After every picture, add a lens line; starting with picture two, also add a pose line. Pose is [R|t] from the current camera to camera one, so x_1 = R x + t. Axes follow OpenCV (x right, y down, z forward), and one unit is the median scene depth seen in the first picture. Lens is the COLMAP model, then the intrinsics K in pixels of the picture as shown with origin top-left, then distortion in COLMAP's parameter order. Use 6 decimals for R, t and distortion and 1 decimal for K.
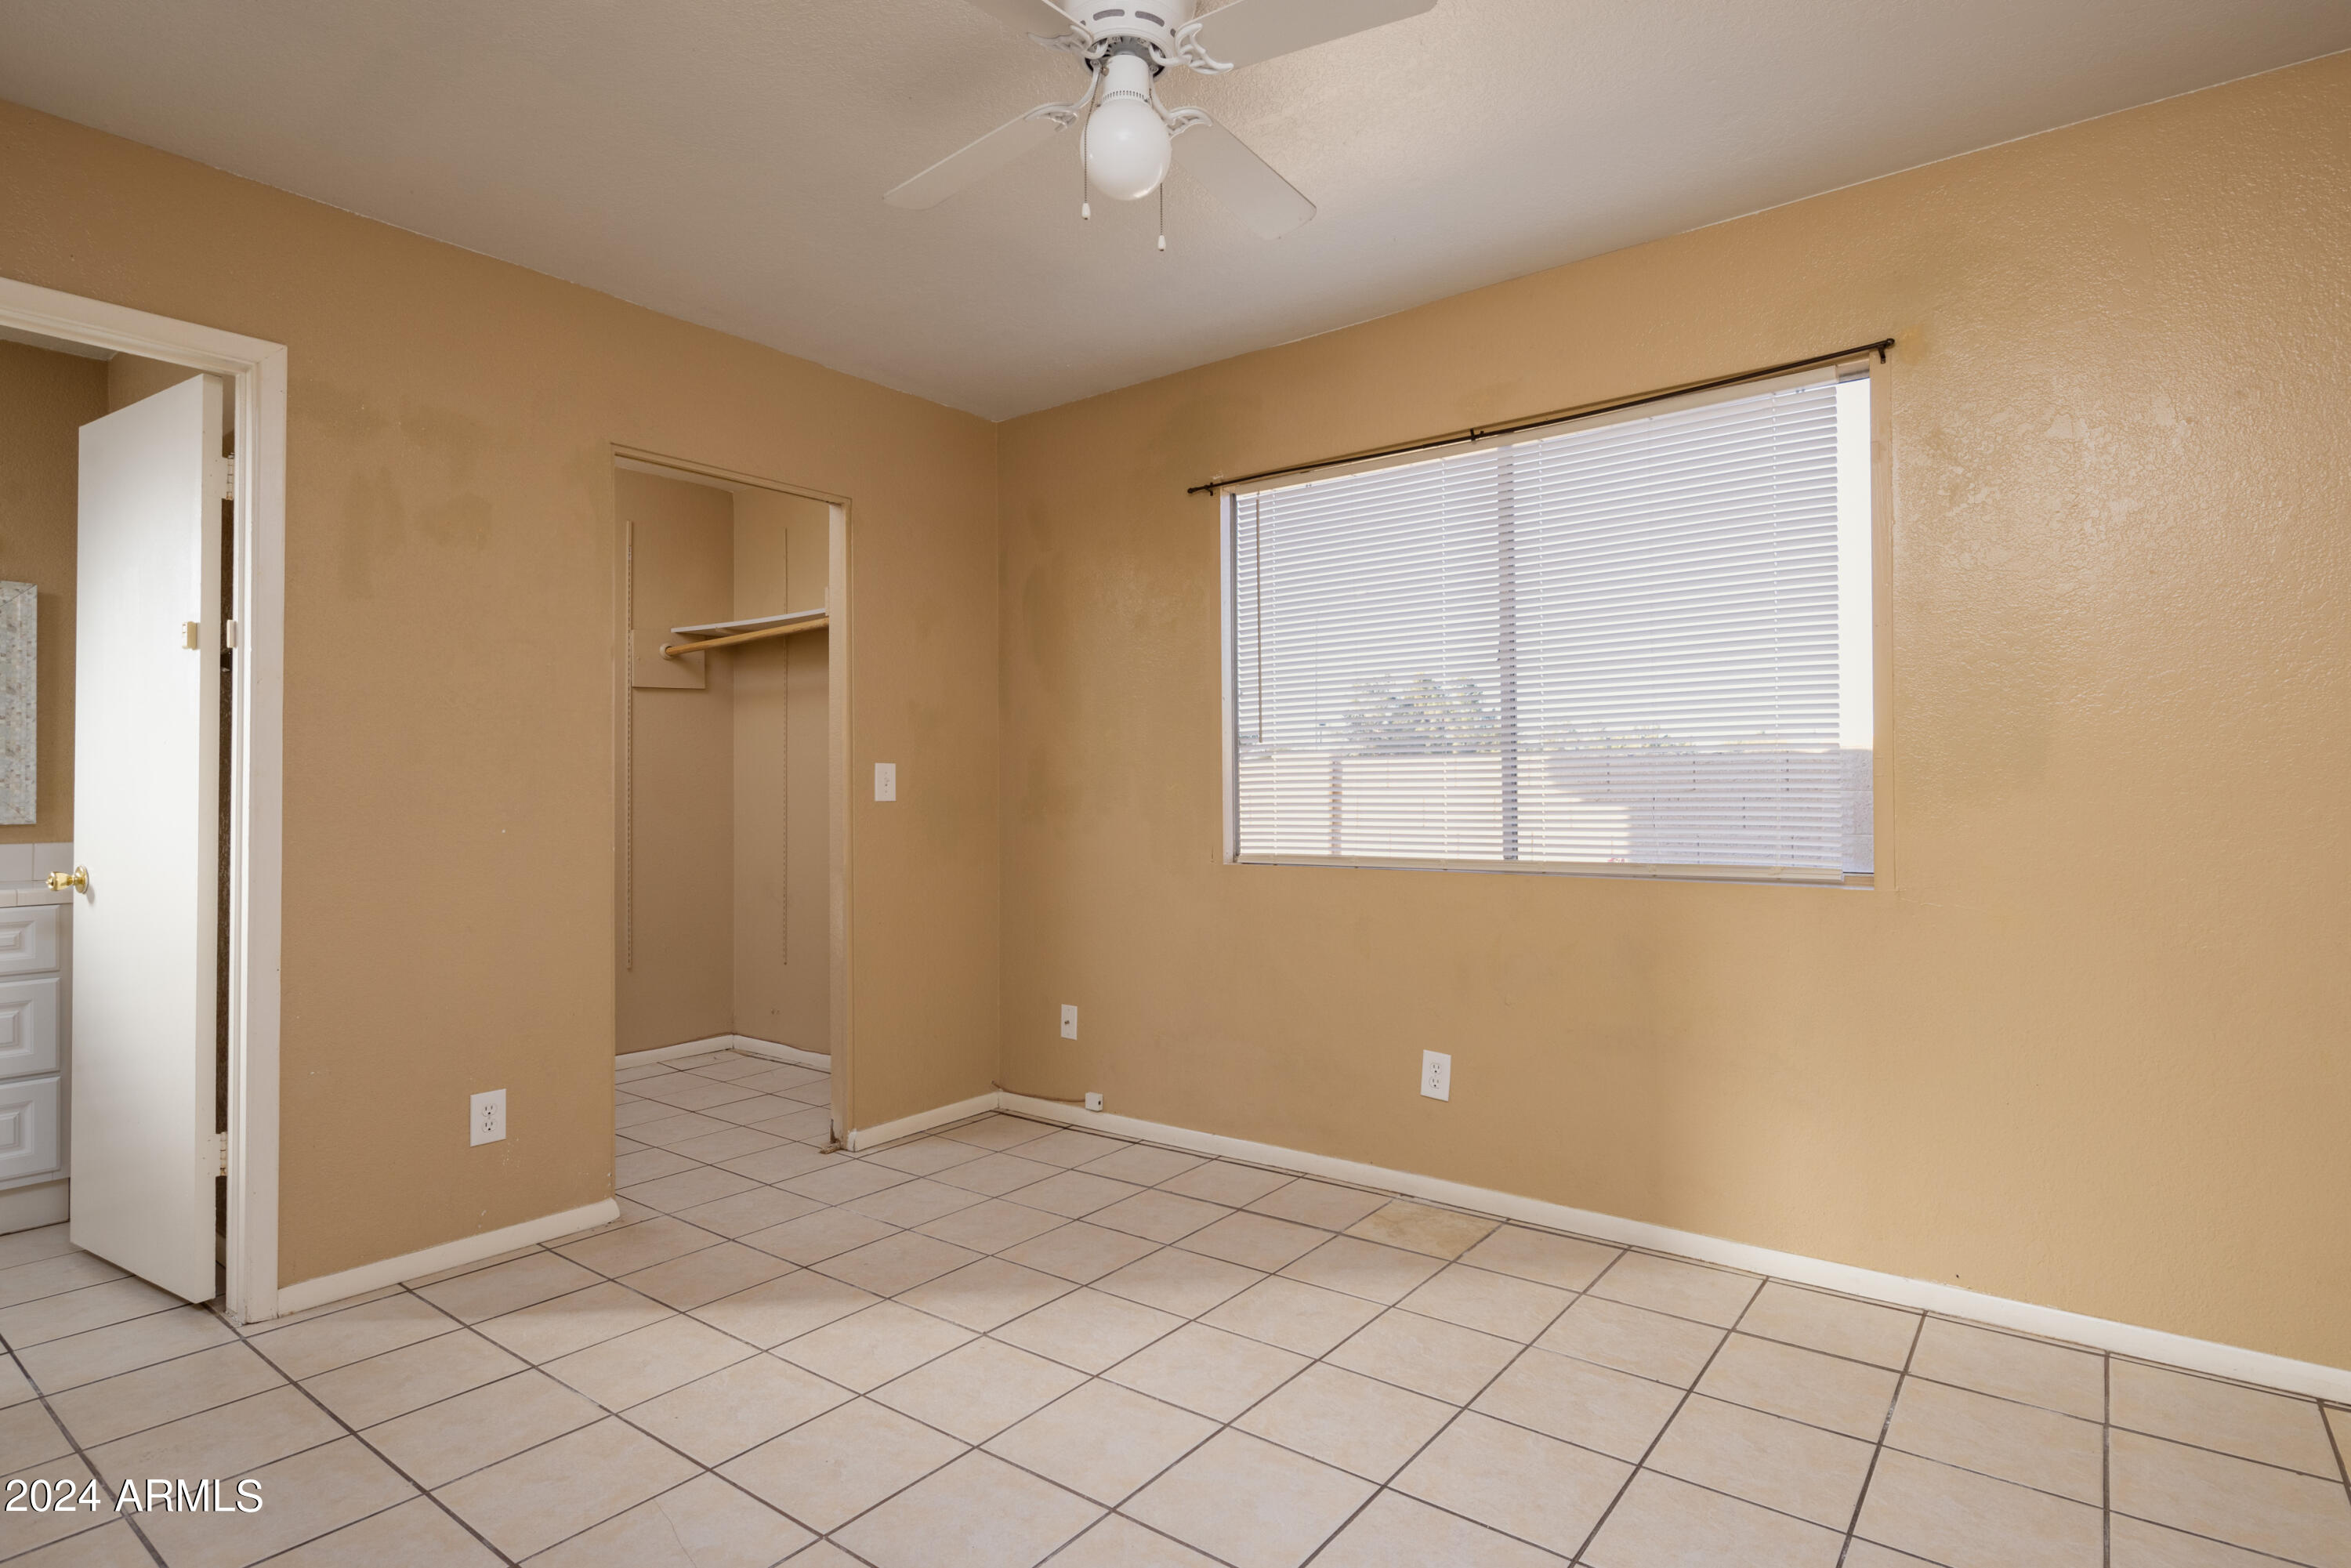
lens RADIAL K [[1212.0, 0, 1183.2], [0, 1212.0, 763.7], [0, 0, 1]] dist [0.000000, -0.000897]
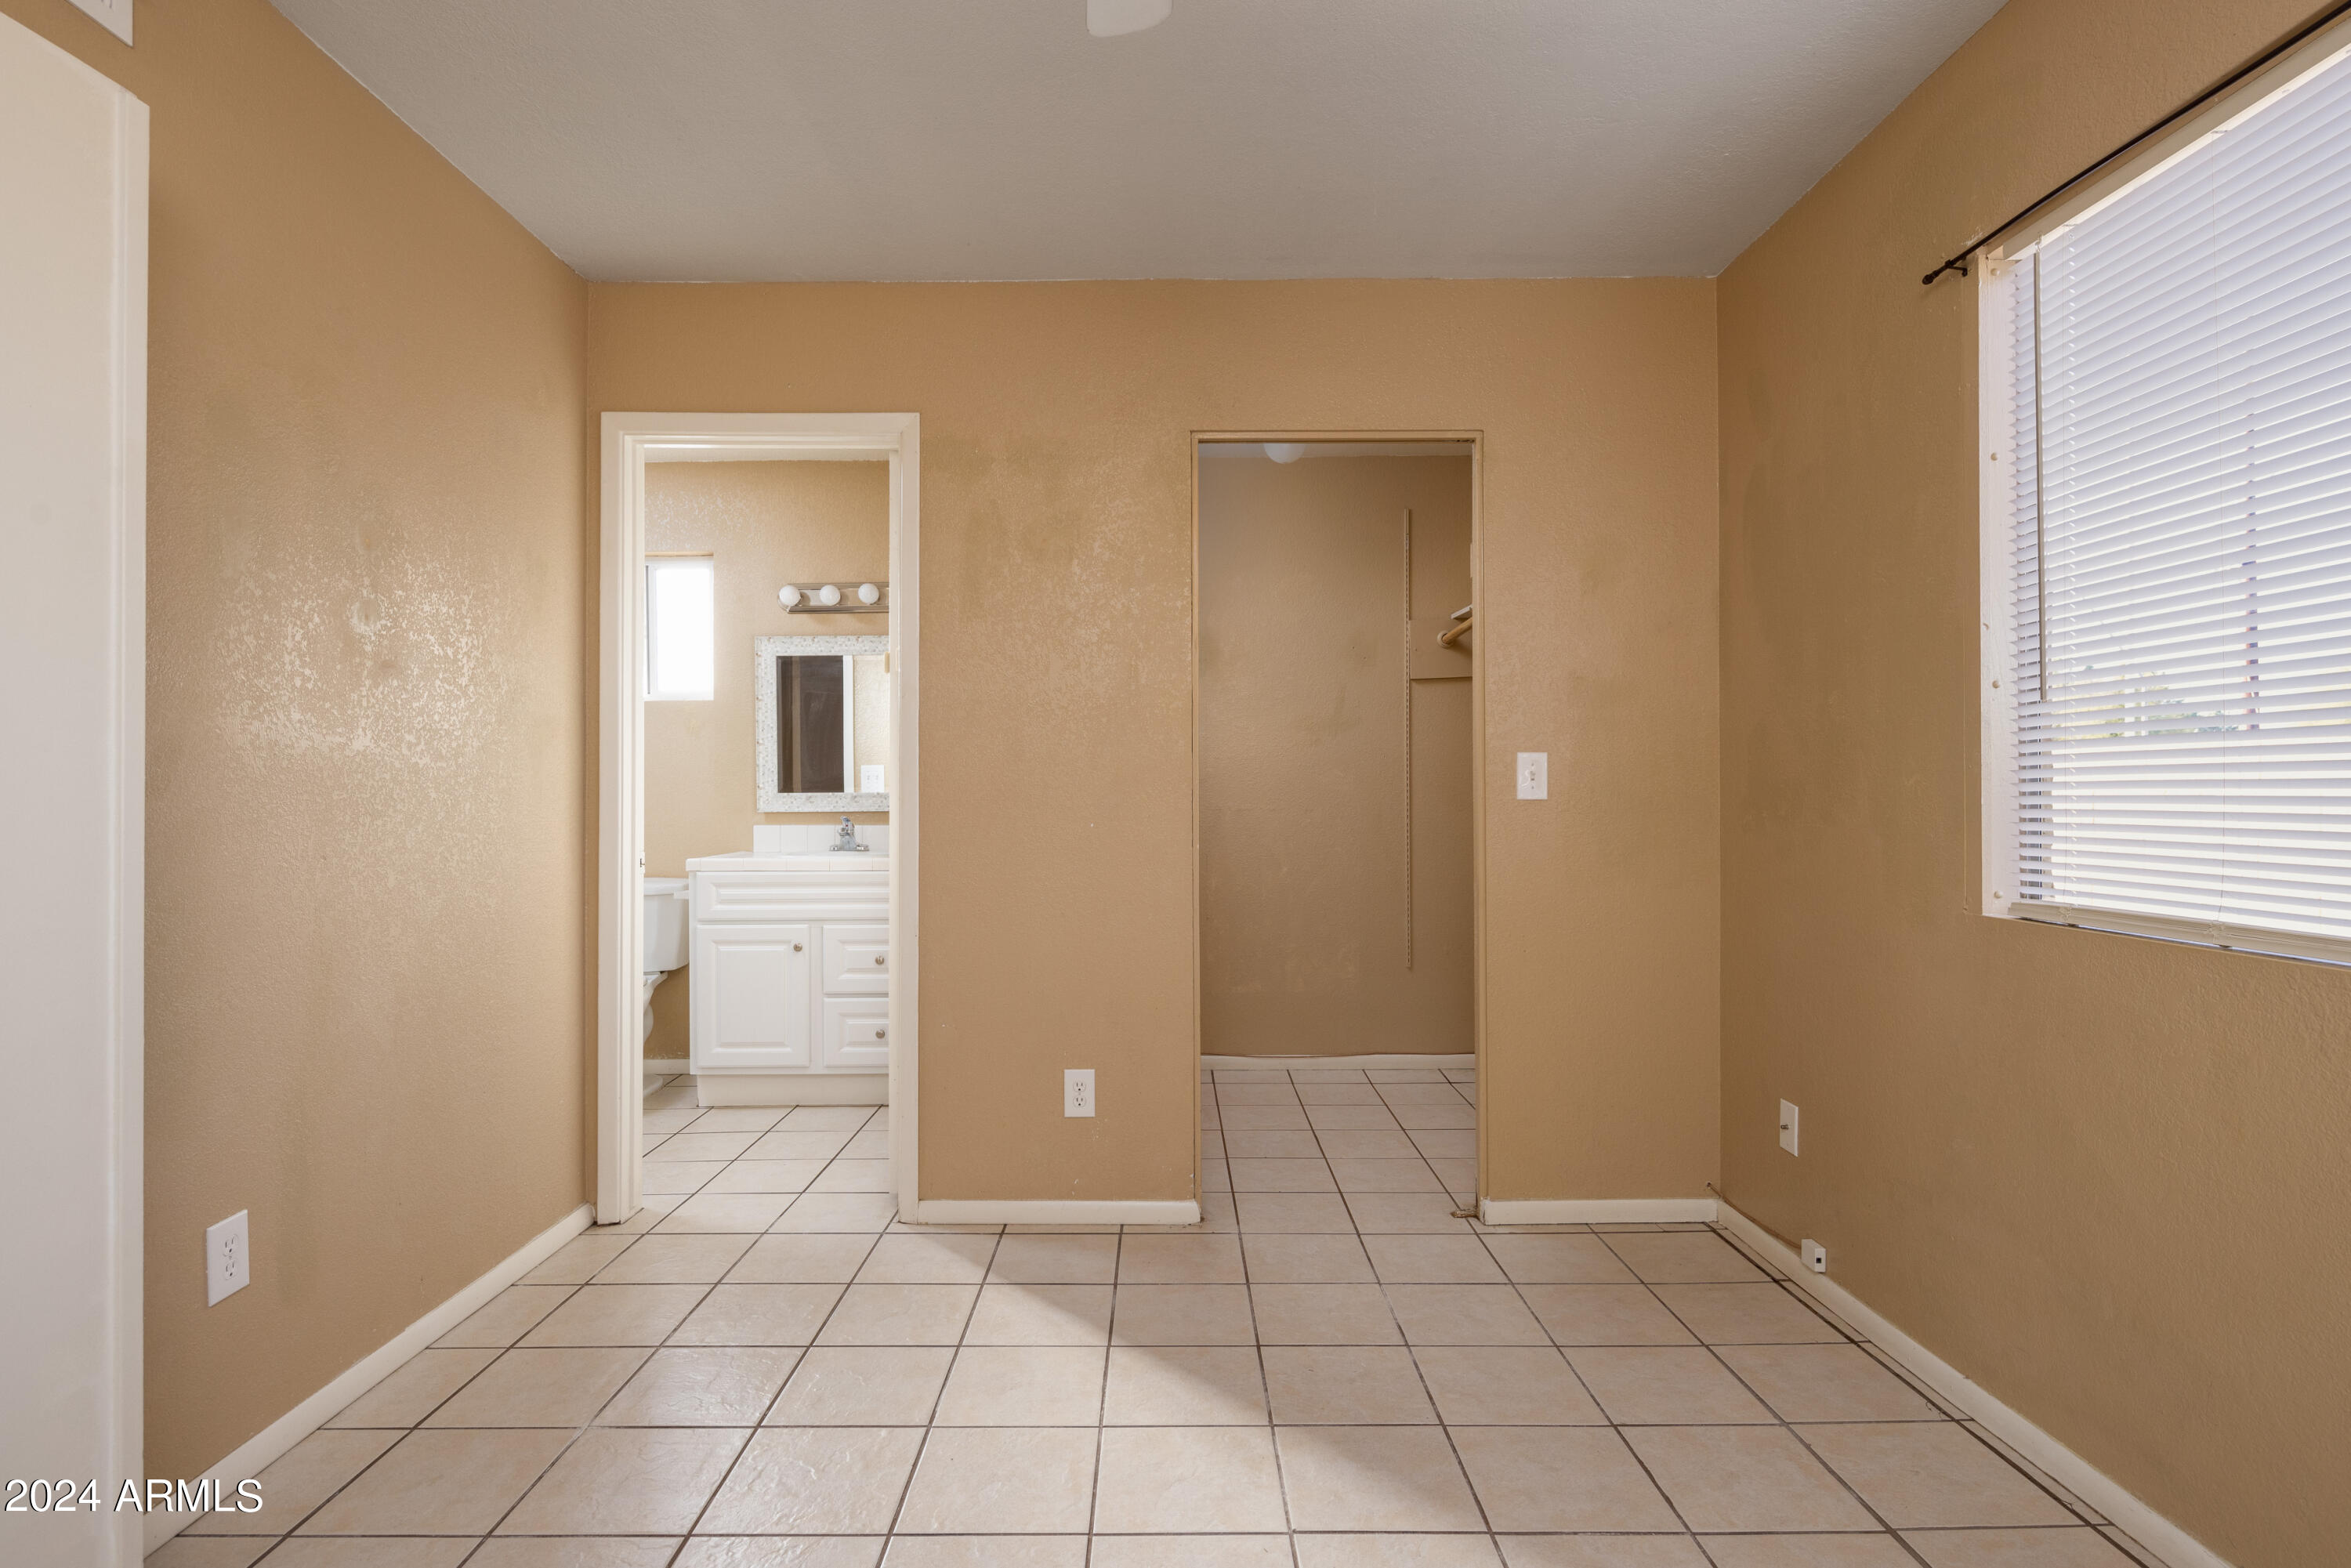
lens RADIAL K [[1185.4, 0, 1175.5], [0, 1185.4, 784.0], [0, 0, 1]] dist [0.000977, -0.001620]
pose [[0.604295, -0.000697, -0.796760, 0.290561], [0.017823, 0.999761, 0.012643, 0.007954], [0.796561, -0.021840, 0.604163, 0.419235]]
